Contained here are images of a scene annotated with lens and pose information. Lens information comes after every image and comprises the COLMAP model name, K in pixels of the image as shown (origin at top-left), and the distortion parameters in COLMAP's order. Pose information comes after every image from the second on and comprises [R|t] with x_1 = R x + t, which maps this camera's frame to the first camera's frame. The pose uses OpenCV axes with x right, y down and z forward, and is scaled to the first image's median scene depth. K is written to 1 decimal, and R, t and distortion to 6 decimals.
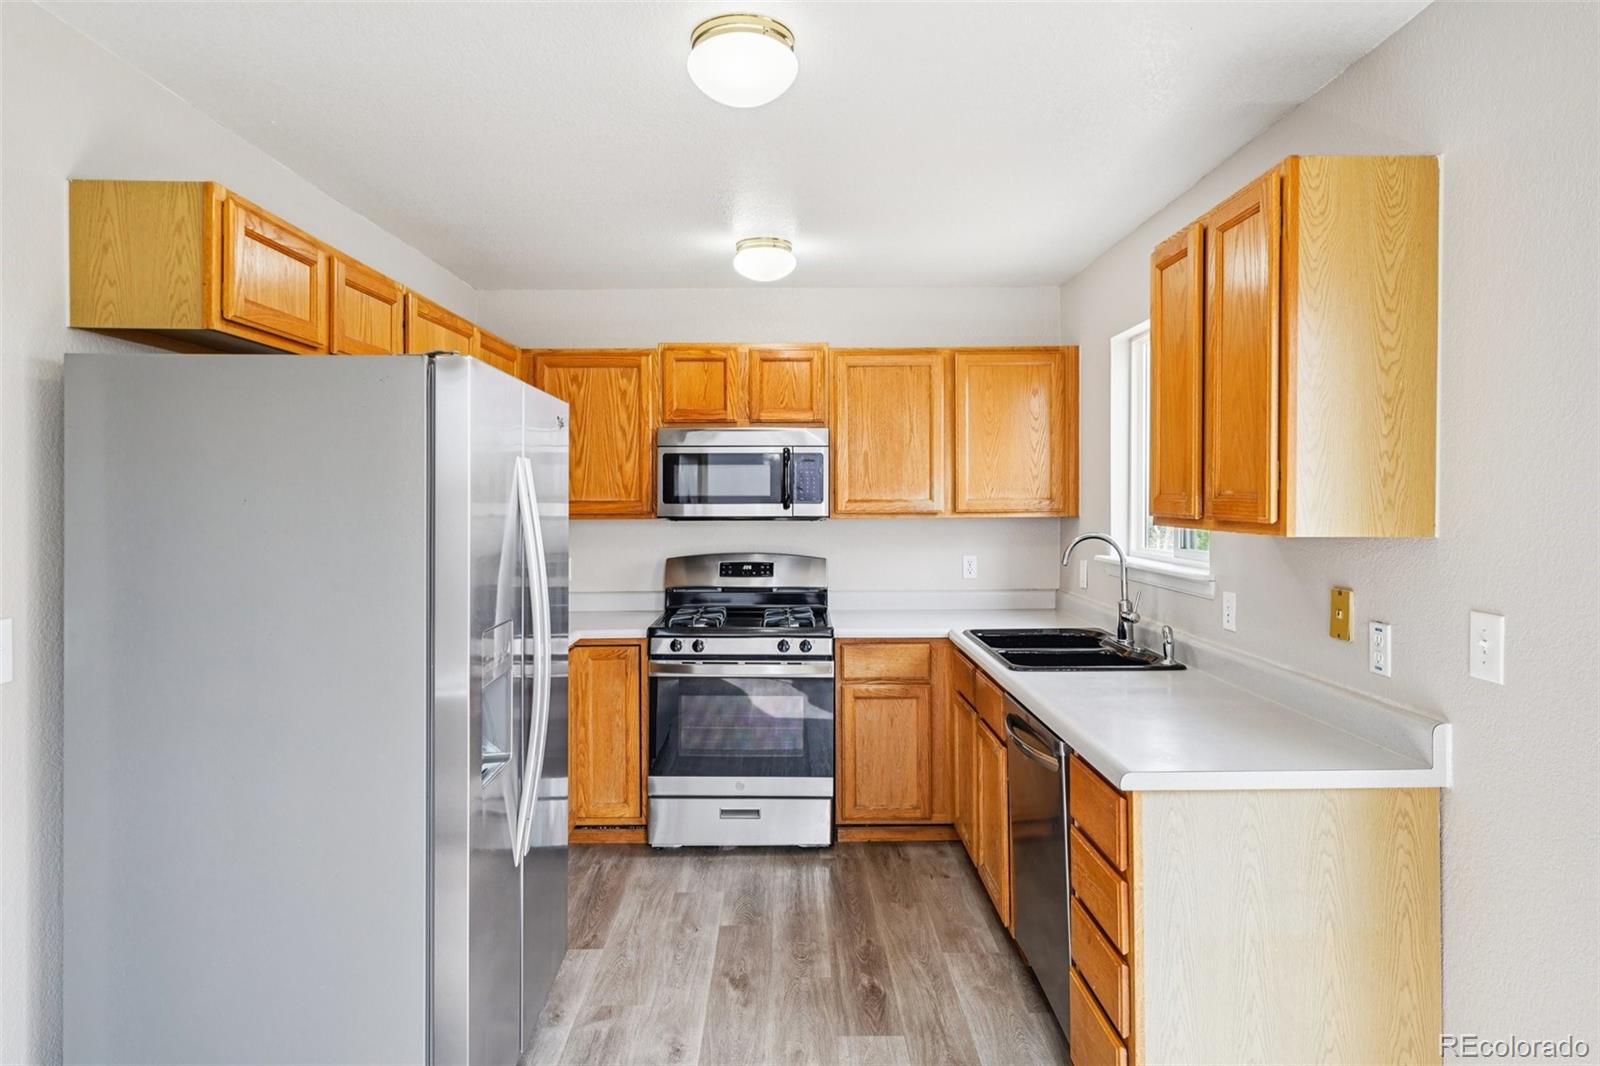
lens RADIAL K [[921.0, 0, 800.1], [0, 921.0, 518.6], [0, 0, 1]] dist [0.005909, -0.000024]
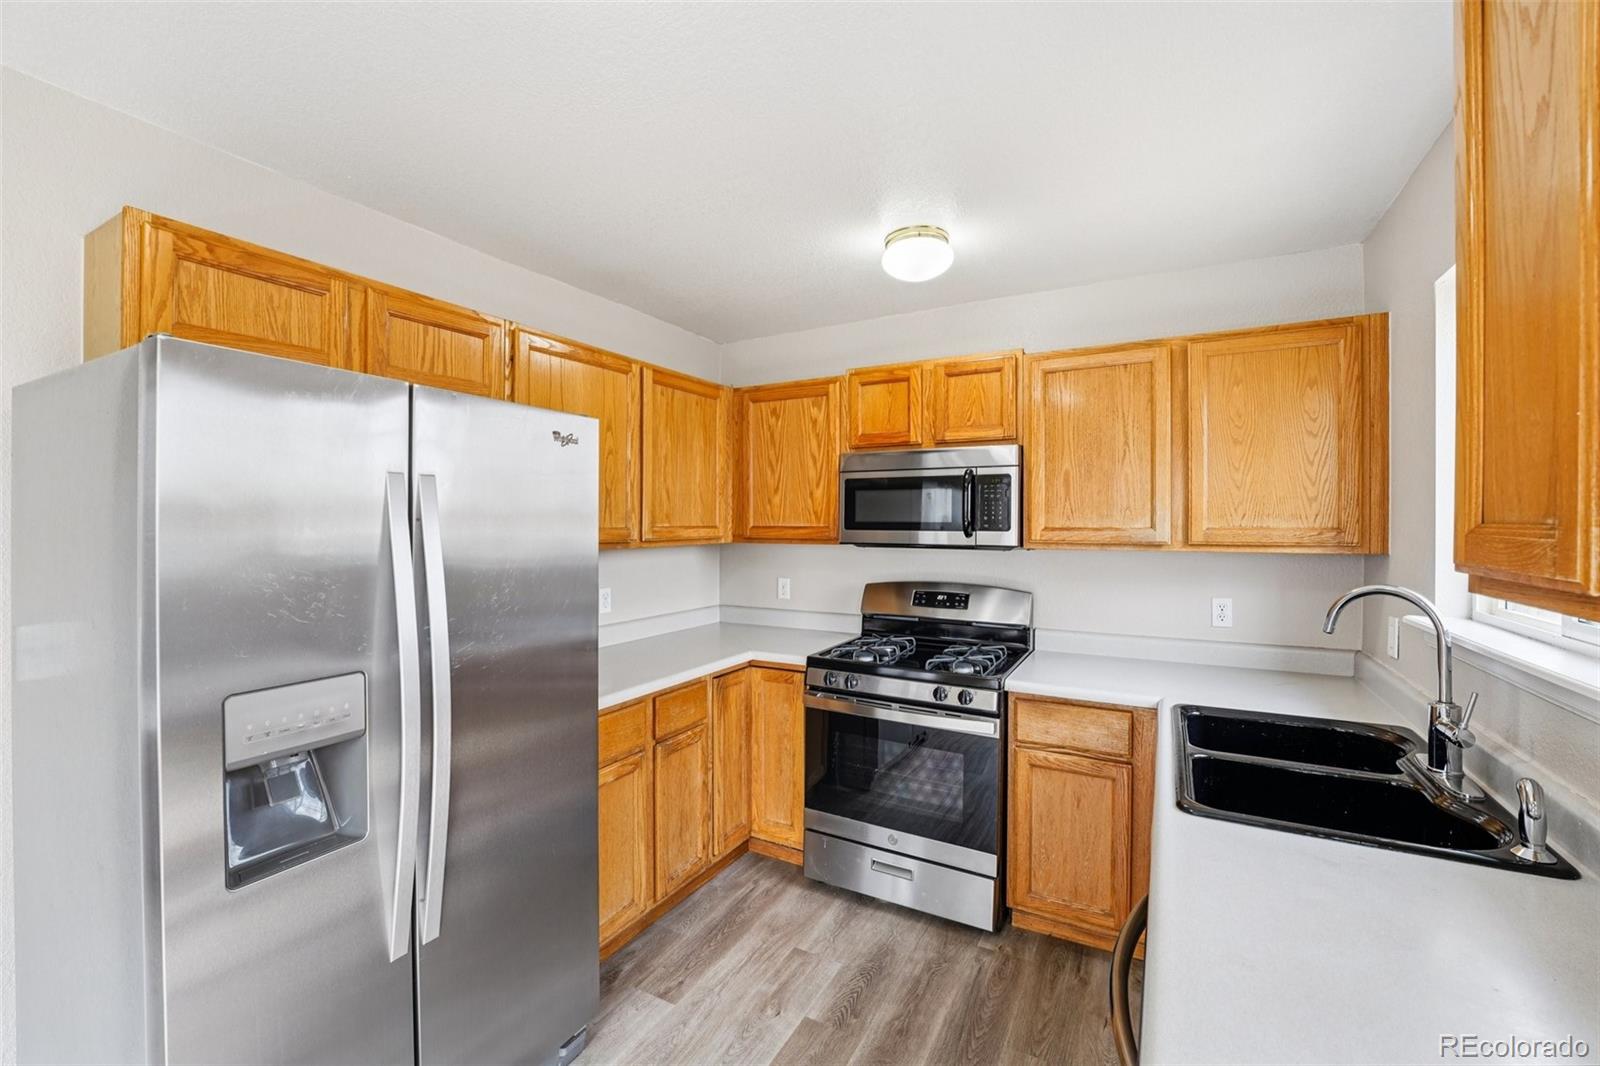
lens RADIAL K [[658.9, 0, 798.4], [0, 658.9, 533.0], [0, 0, 1]] dist [-0.030022, 0.002848]
pose [[0.867909, 0.013131, -0.496549, 0.159597], [-0.017349, 0.999842, -0.003884, -0.009056], [0.496420, 0.011986, 0.868000, 0.359278]]
